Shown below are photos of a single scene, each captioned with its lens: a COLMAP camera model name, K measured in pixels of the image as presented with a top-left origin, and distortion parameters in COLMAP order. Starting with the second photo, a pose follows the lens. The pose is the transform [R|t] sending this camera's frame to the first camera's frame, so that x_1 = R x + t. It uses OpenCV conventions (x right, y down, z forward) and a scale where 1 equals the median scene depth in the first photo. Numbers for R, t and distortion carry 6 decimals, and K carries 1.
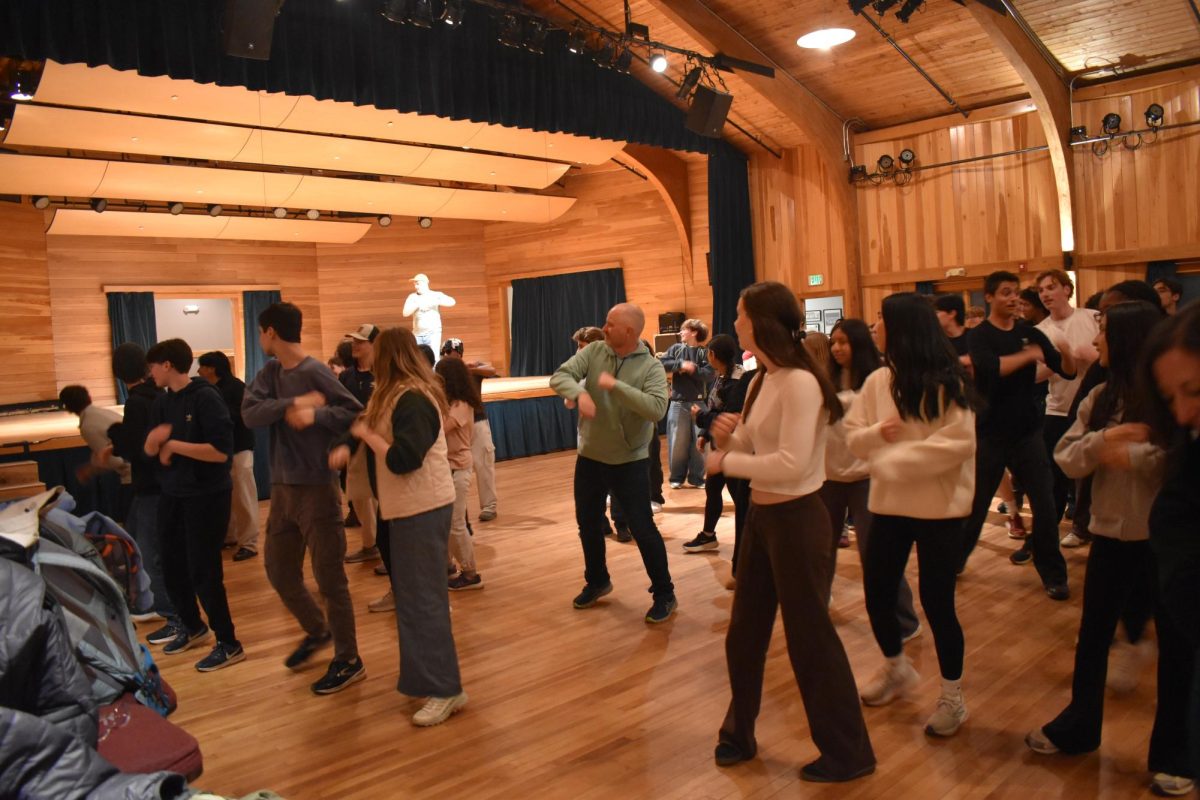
lens RADIAL K [[967.0, 0, 600.0], [0, 967.0, 400.0], [0, 0, 1]] dist [-0.079375, 0.008843]
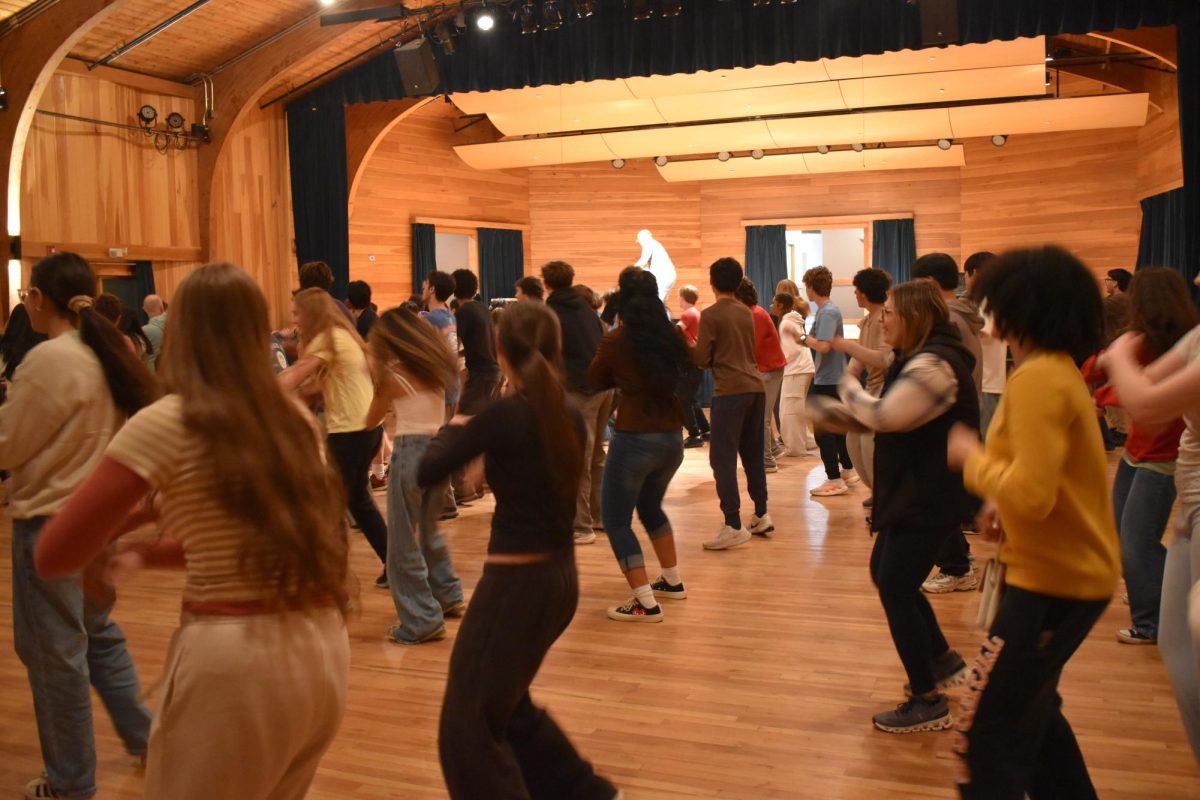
lens RADIAL K [[967.0, 0, 600.0], [0, 967.0, 400.0], [0, 0, 1]] dist [-0.079375, 0.008843]
pose [[0.446194, 0.132147, -0.885126, 0.423399], [-0.053868, 0.991210, 0.120830, -0.034871], [0.893314, -0.006233, 0.449390, 0.303175]]
